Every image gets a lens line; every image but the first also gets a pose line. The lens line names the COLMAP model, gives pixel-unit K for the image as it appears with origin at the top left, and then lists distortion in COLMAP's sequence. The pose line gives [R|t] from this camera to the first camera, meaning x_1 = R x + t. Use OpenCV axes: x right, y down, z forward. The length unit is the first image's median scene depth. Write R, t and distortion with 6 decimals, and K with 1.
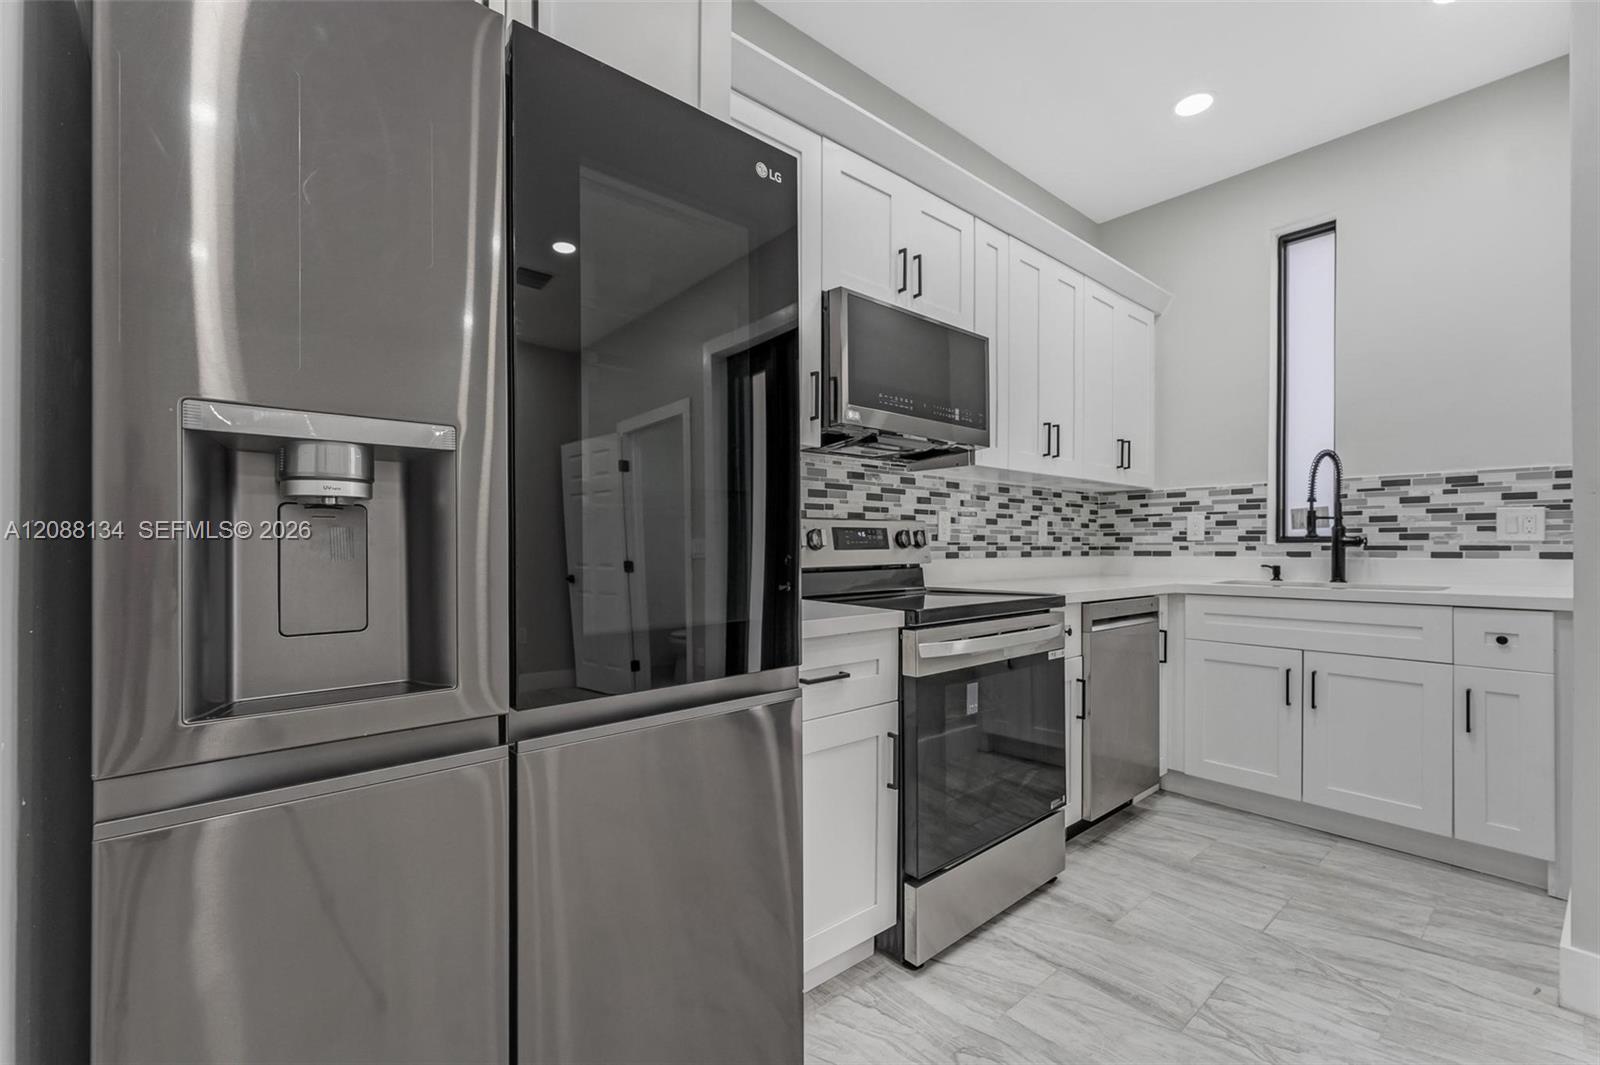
lens RADIAL K [[647.3, 0, 818.0], [0, 647.3, 554.3], [0, 0, 1]] dist [-0.006165, 0.000253]
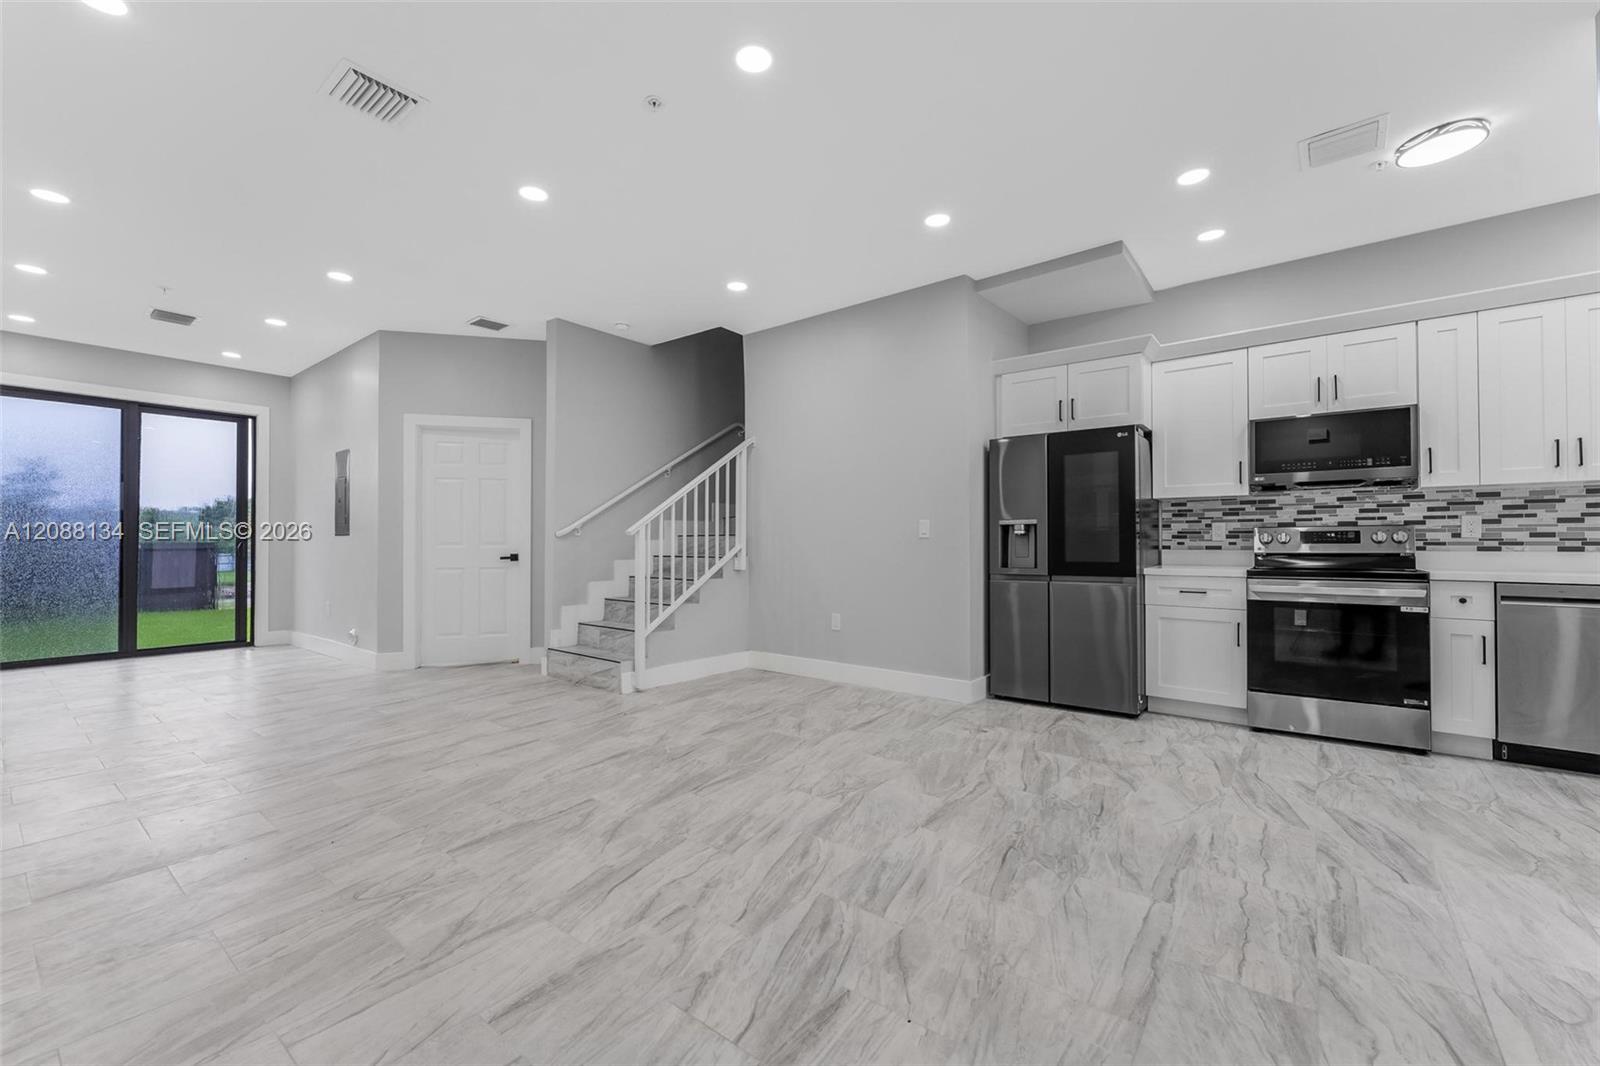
lens RADIAL K [[644.1, 0, 805.4], [0, 644.1, 526.9], [0, 0, 1]] dist [0.000462, -0.000885]
pose [[0.184697, -0.024167, -0.982498, 1.318877], [-0.009942, 0.999601, -0.026457, 0.005648], [0.982745, 0.014654, 0.184383, -0.608382]]
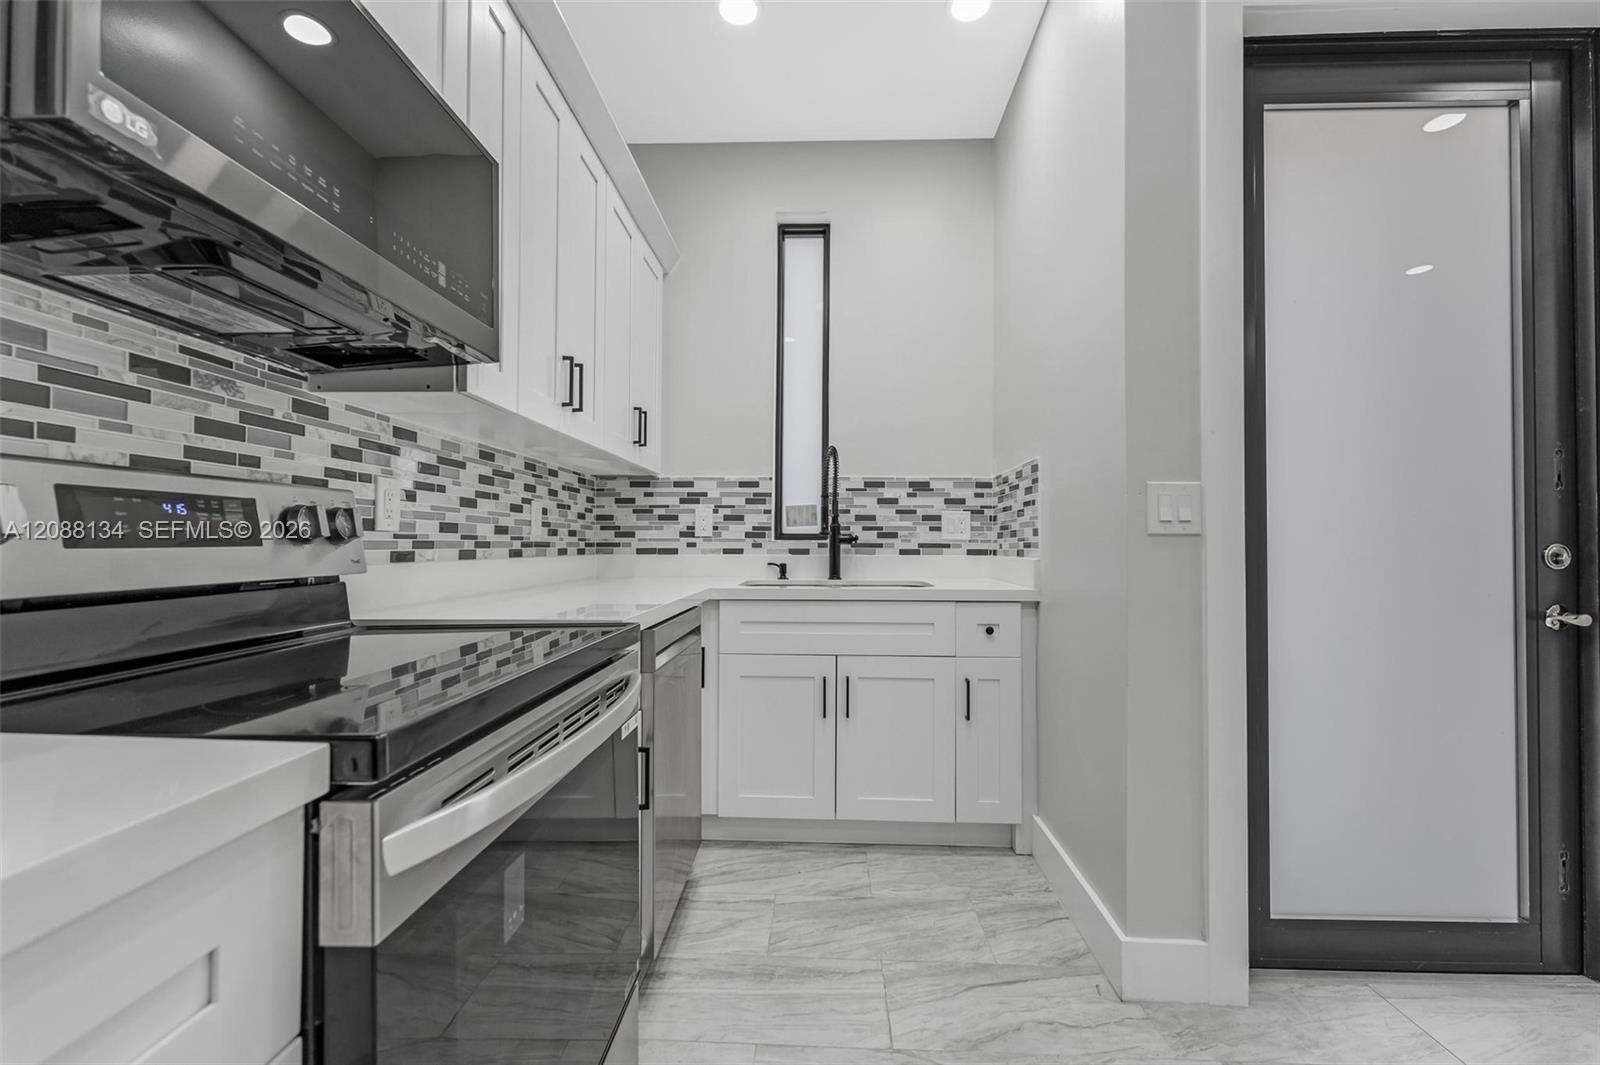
lens RADIAL K [[647.3, 0, 799.8], [0, 647.3, 540.1], [0, 0, 1]] dist [-0.006165, 0.000253]
pose [[0.689900, 0.007968, 0.723861, 0.040529], [0.003776, 0.999886, -0.014605, -0.003929], [-0.723895, 0.012810, 0.689792, 0.390016]]
